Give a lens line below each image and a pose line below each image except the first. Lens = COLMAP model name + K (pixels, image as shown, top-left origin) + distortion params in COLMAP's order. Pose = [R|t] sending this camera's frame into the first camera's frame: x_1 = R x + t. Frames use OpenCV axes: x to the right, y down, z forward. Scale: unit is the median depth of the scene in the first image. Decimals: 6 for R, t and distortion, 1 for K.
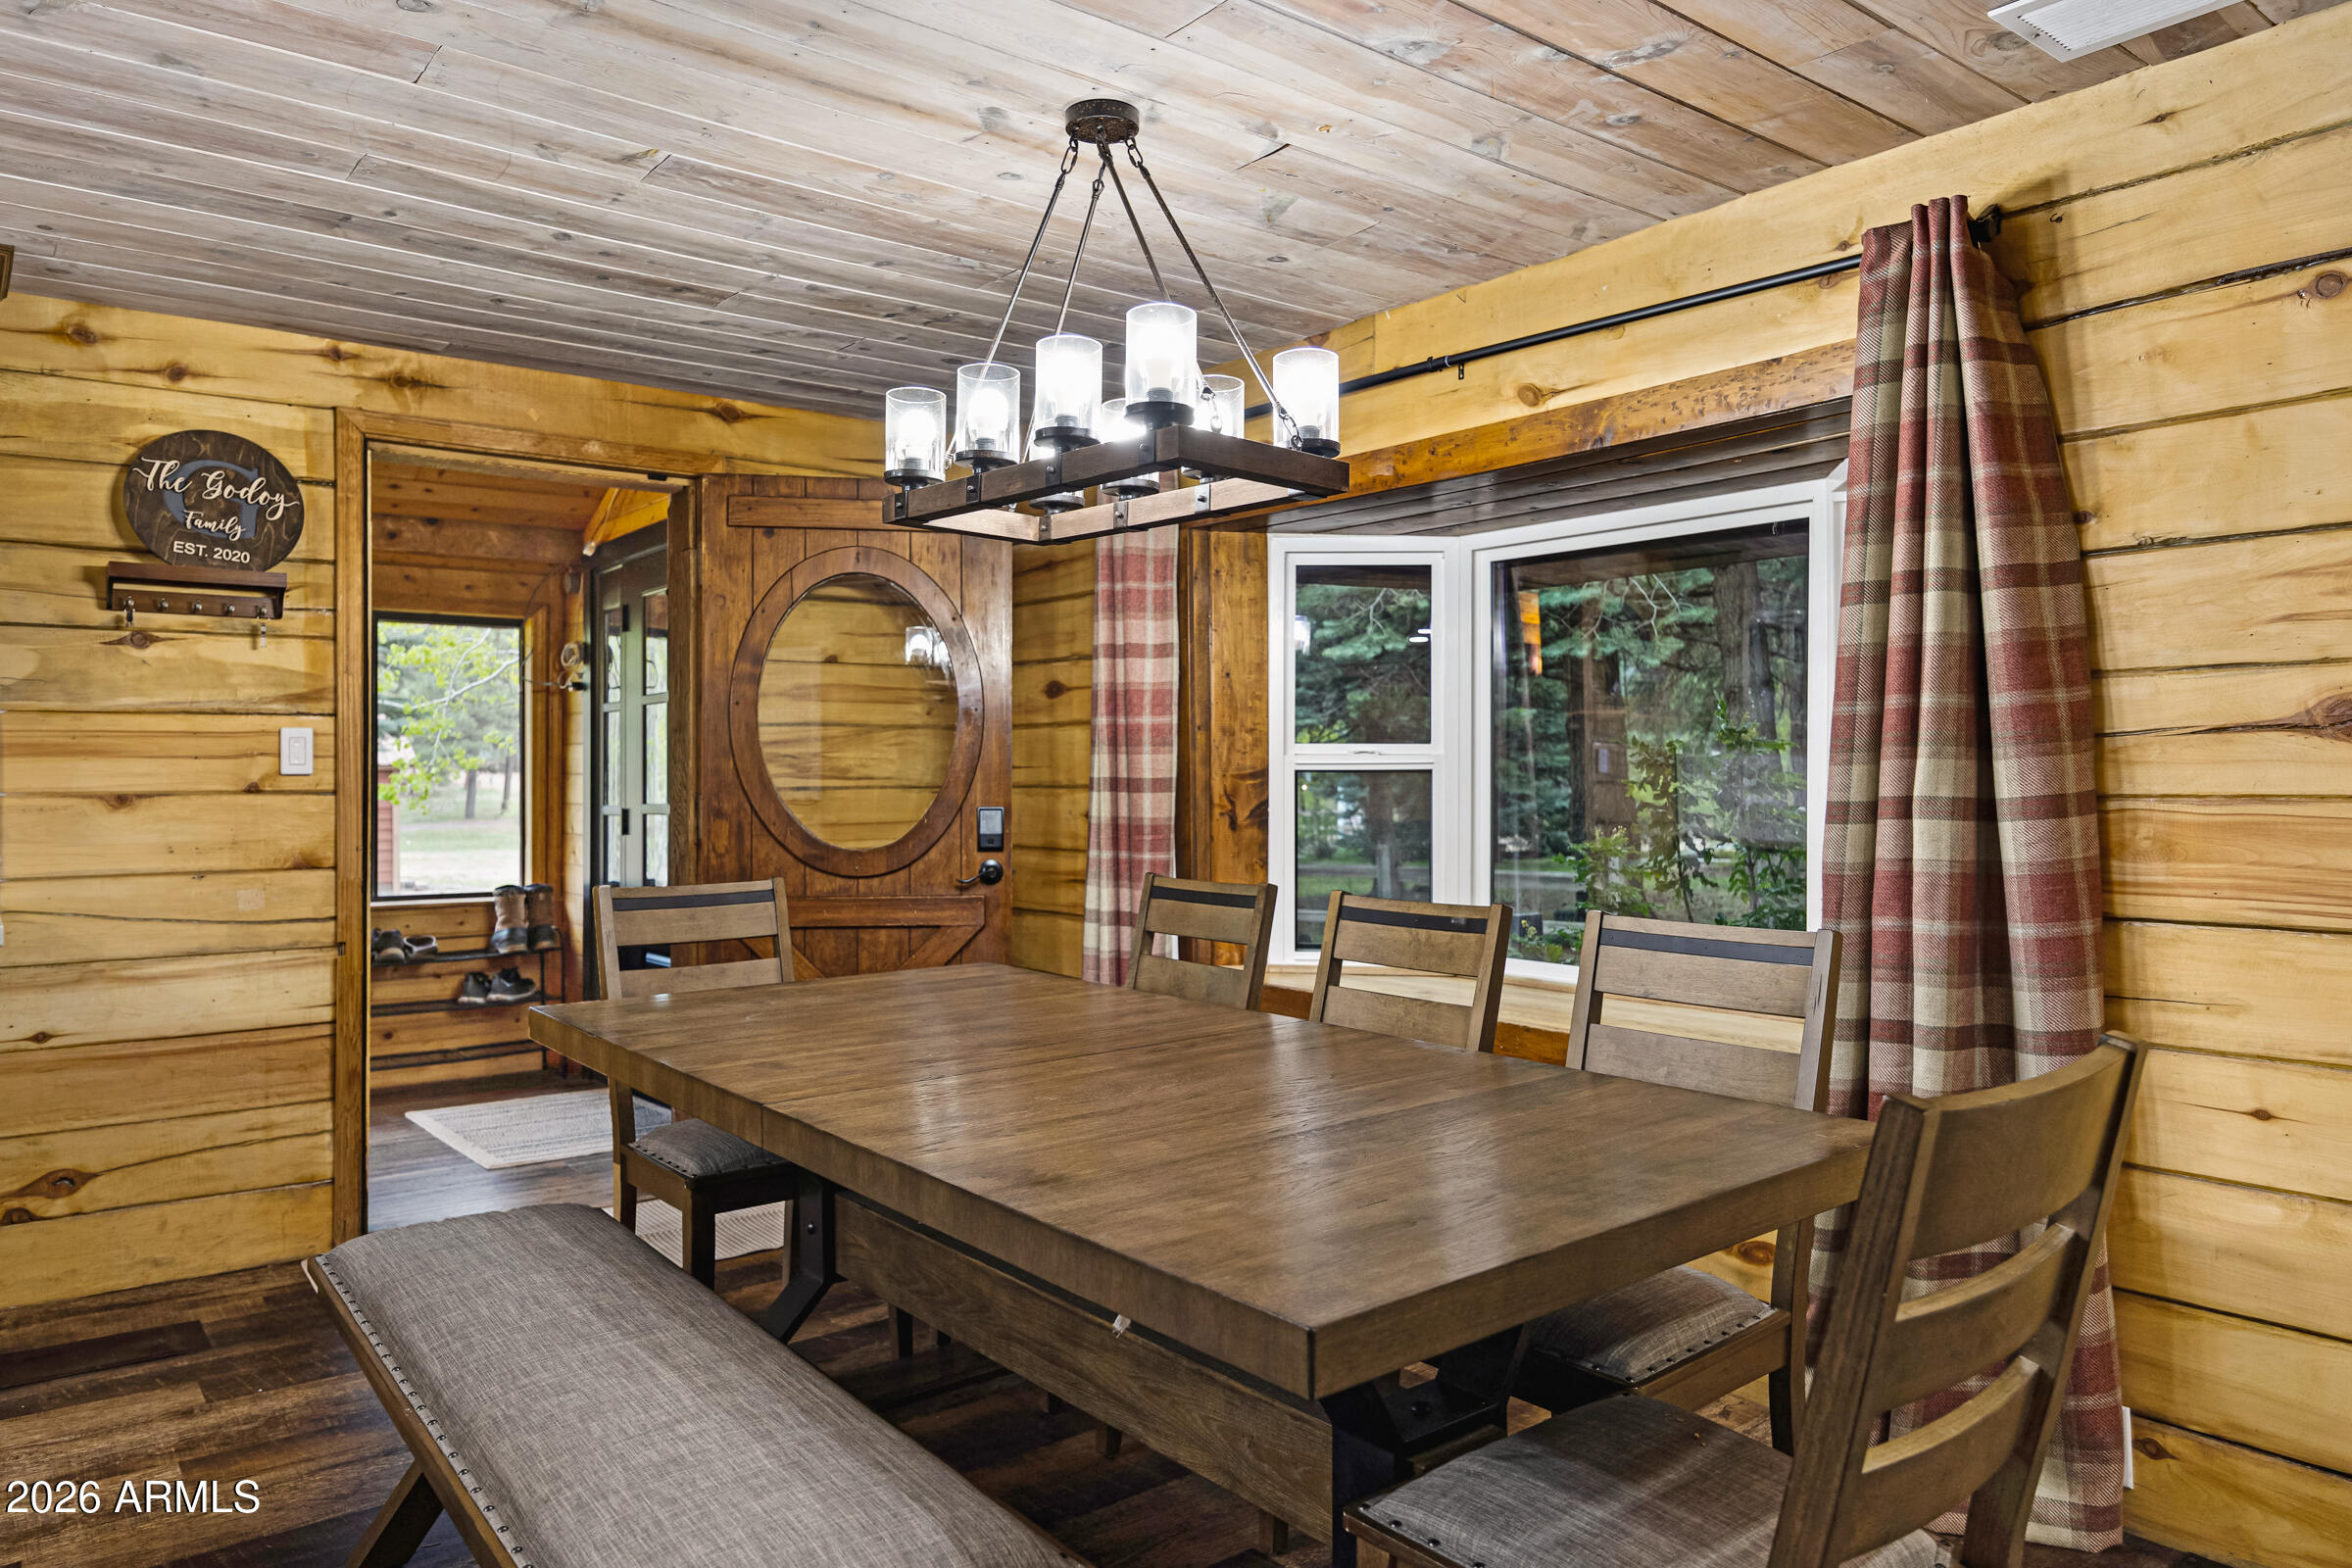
lens RADIAL K [[1555.0, 0, 1176.0], [0, 1555.0, 784.0], [0, 0, 1]] dist [-0.002933, -0.000774]
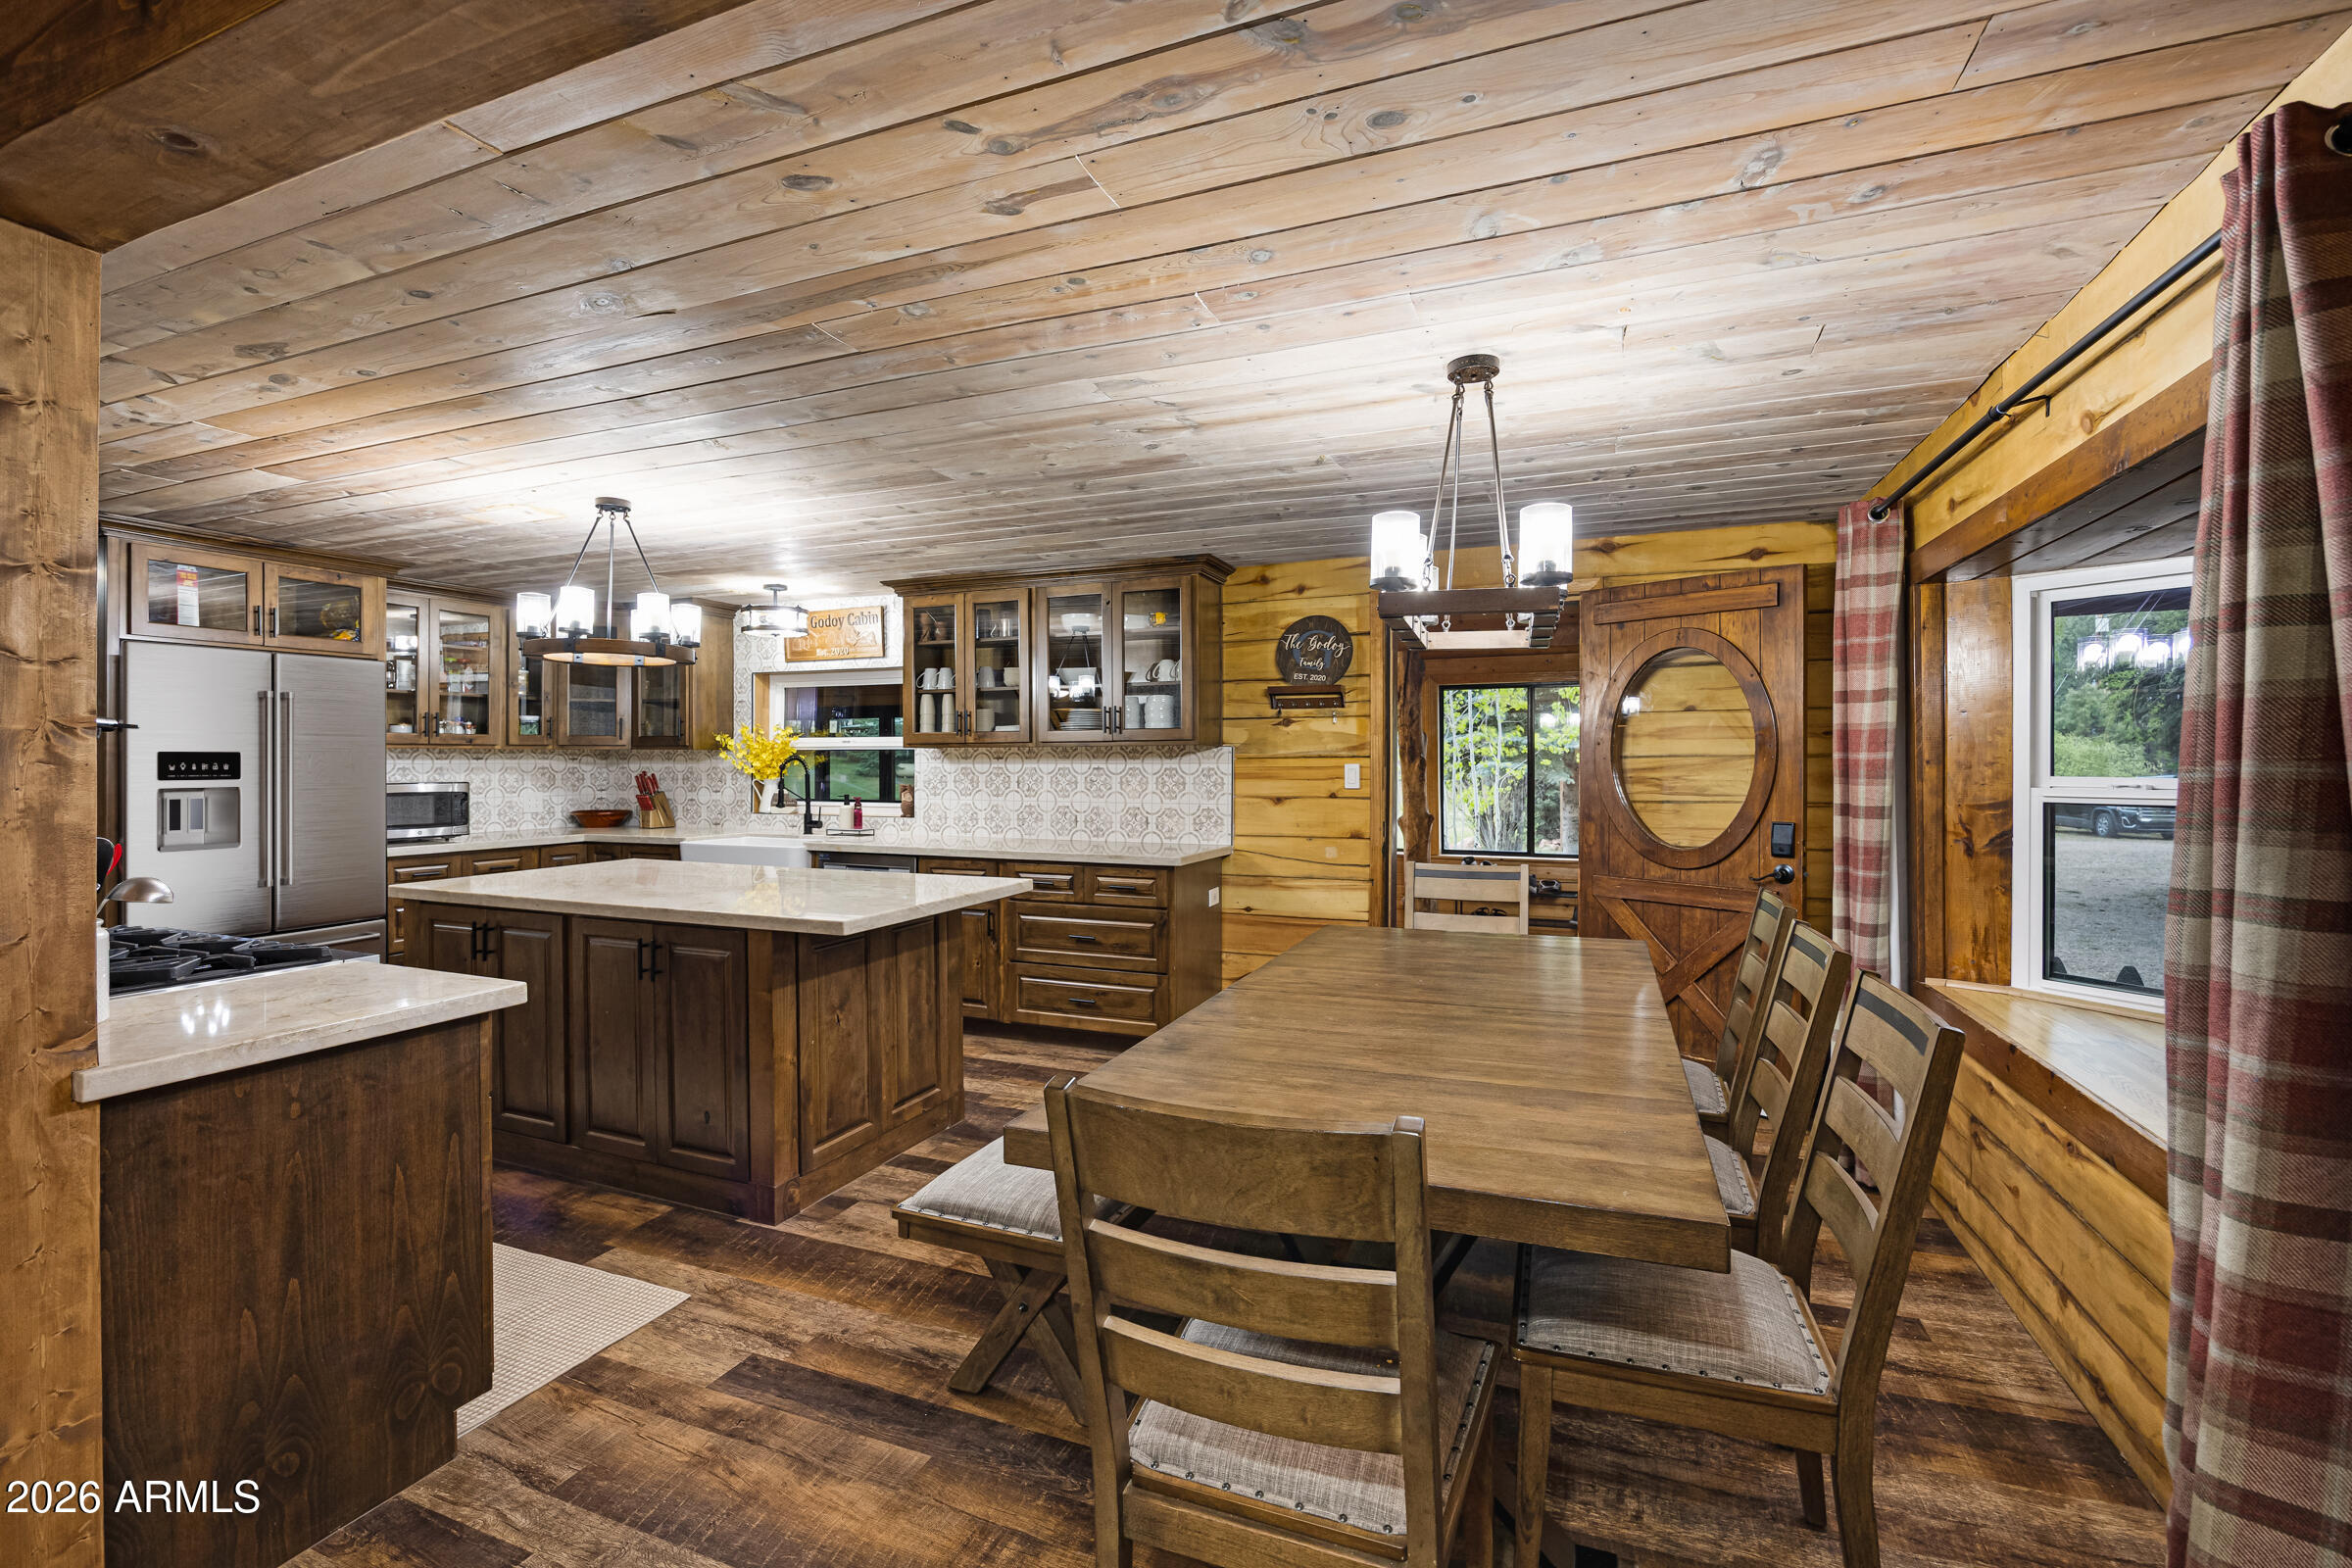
lens RADIAL K [[1038.8, 0, 1165.4], [0, 1038.8, 762.4], [0, 0, 1]] dist [-0.000307, 0.000239]
pose [[0.488560, 0.000782, -0.872530, 0.438846], [-0.005266, 0.999984, -0.002052, -0.034760], [0.872514, 0.005597, 0.488557, 0.179616]]
